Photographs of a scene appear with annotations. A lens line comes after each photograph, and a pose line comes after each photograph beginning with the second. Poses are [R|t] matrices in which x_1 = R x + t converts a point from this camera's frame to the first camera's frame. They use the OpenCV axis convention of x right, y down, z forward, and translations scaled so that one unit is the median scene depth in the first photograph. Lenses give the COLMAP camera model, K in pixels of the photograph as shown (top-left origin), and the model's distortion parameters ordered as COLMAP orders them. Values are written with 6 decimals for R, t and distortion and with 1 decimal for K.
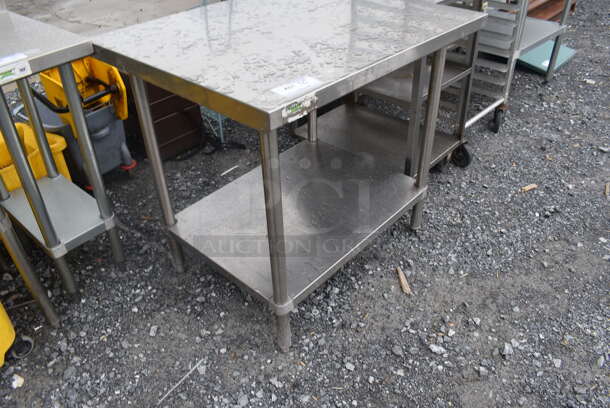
lens RADIAL K [[474.6, 0, 308.0], [0, 474.6, 201.3], [0, 0, 1]] dist [-0.099854, 0.011933]
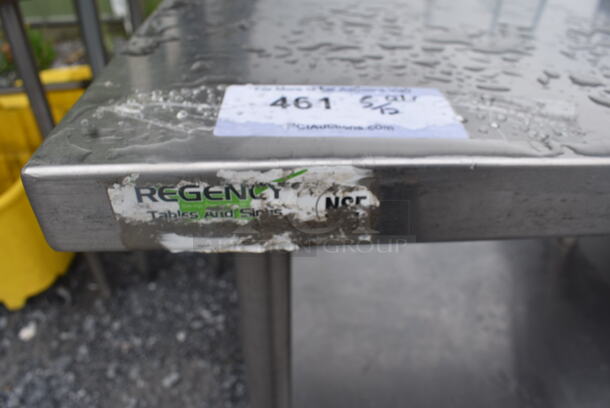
lens RADIAL K [[456.3, 0, 305.0], [0, 456.3, 204.0], [0, 0, 1]] dist [-0.100217, 0.001100]
pose [[0.723235, 0.436630, -0.535057, 0.062463], [-0.434212, 0.889970, 0.139331, -0.148685], [0.537021, 0.131560, 0.833247, 0.539123]]
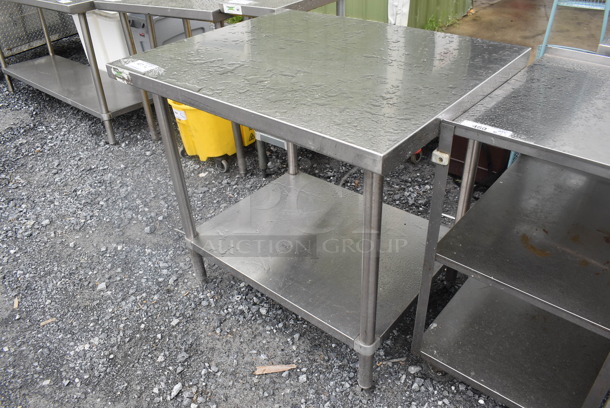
lens RADIAL K [[474.6, 0, 308.0], [0, 474.6, 201.3], [0, 0, 1]] dist [-0.099854, 0.011933]
pose [[0.034802, 0.579888, -0.813952, 0.845924], [-0.552763, 0.689697, 0.467730, -0.561989], [0.832611, 0.433645, 0.344544, 0.721943]]
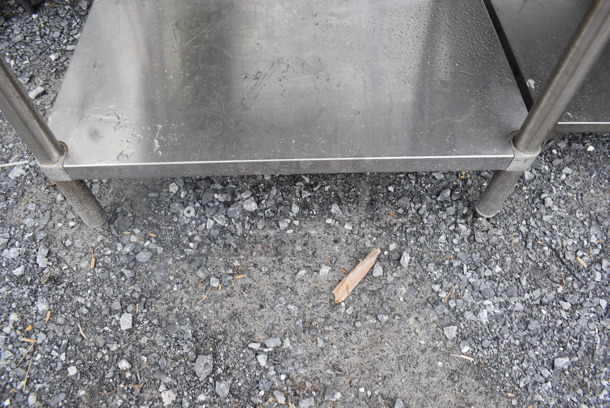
lens RADIAL K [[474.6, 0, 308.0], [0, 474.6, 201.3], [0, 0, 1]] dist [-0.099854, 0.011933]
pose [[0.693764, 0.624440, -0.358840, 0.347022], [-0.445667, 0.763619, 0.467190, -0.123535], [0.565750, -0.164196, 0.808064, 0.667860]]
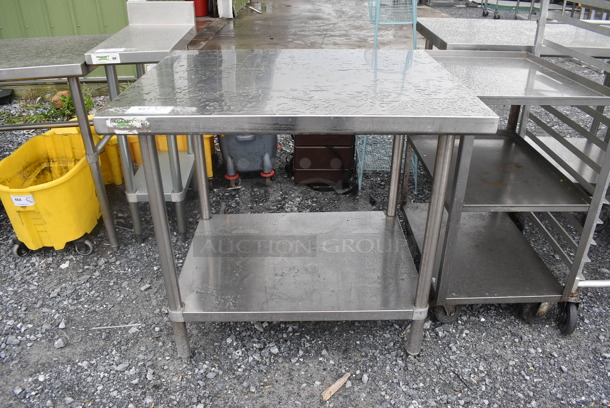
lens RADIAL K [[474.6, 0, 308.0], [0, 474.6, 201.3], [0, 0, 1]] dist [-0.099854, 0.011933]
pose [[0.679747, 0.372094, -0.632052, 0.674648], [-0.445229, 0.894152, 0.047568, -0.176946], [0.582850, 0.249074, 0.773465, 0.264381]]
